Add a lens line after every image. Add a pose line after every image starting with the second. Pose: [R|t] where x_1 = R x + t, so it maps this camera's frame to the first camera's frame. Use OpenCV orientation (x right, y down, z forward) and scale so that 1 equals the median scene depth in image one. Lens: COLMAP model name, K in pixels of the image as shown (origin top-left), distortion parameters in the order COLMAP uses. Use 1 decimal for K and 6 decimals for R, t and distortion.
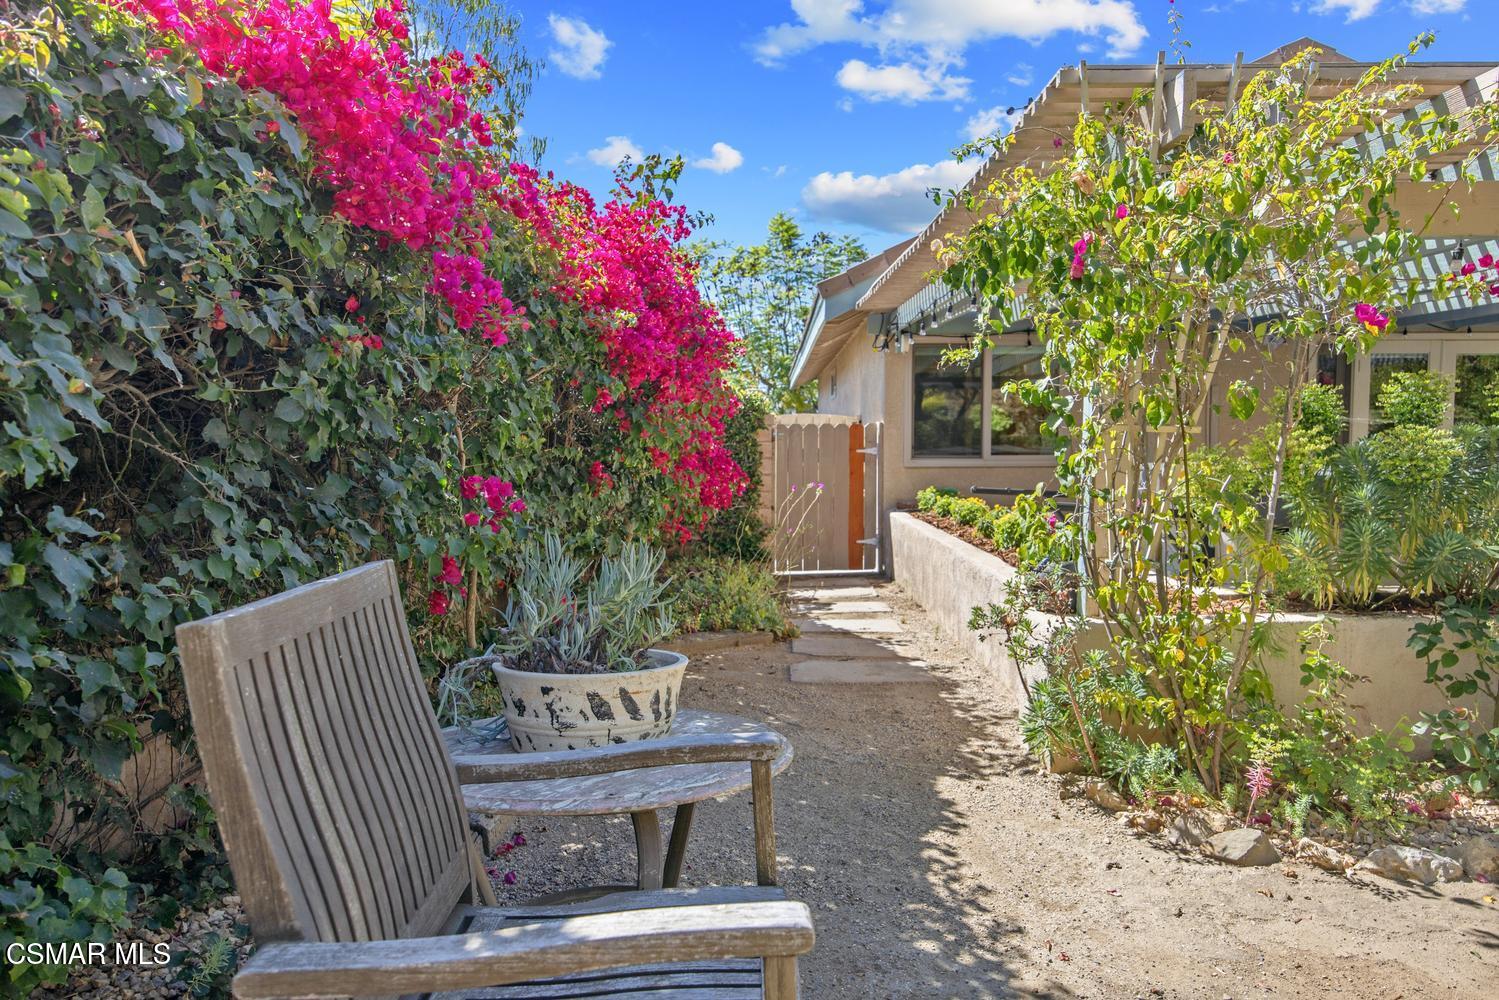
lens RADIAL K [[961.2, 0, 749.5], [0, 961.2, 500.0], [0, 0, 1]] dist [0.019488, -0.002507]
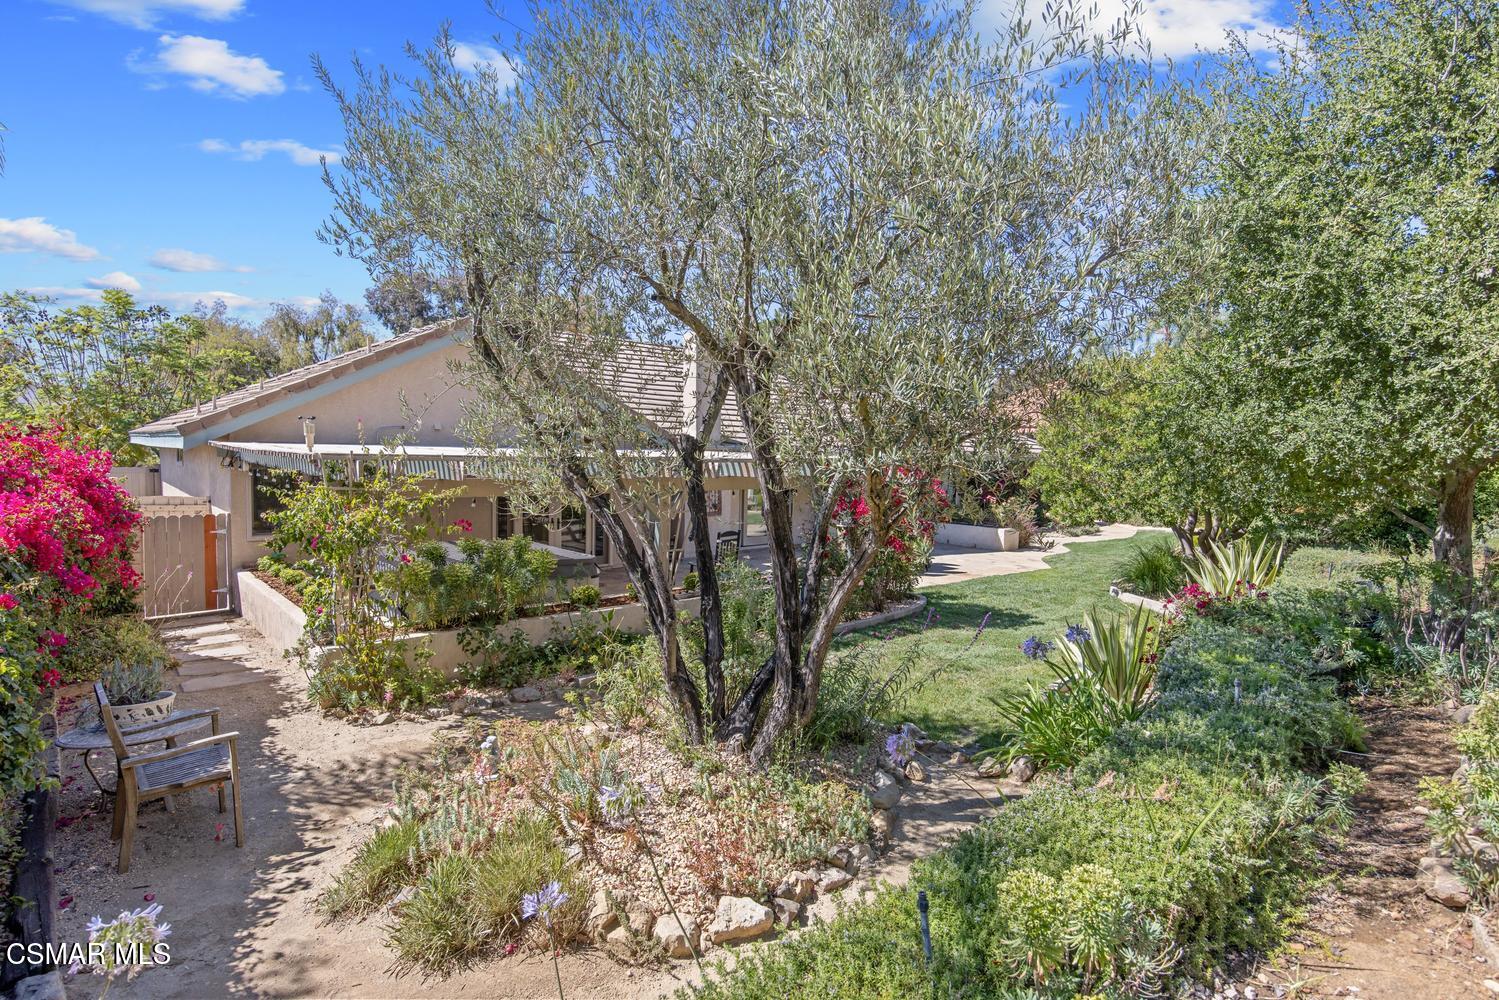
lens RADIAL K [[755.8, 0, 751.7], [0, 755.8, 515.6], [0, 0, 1]] dist [0.000309, -0.000352]
pose [[0.731822, -0.024137, 0.681069, -0.205755], [0.006640, 0.999578, 0.028291, -0.283820], [-0.681464, -0.016181, 0.731673, -1.258963]]
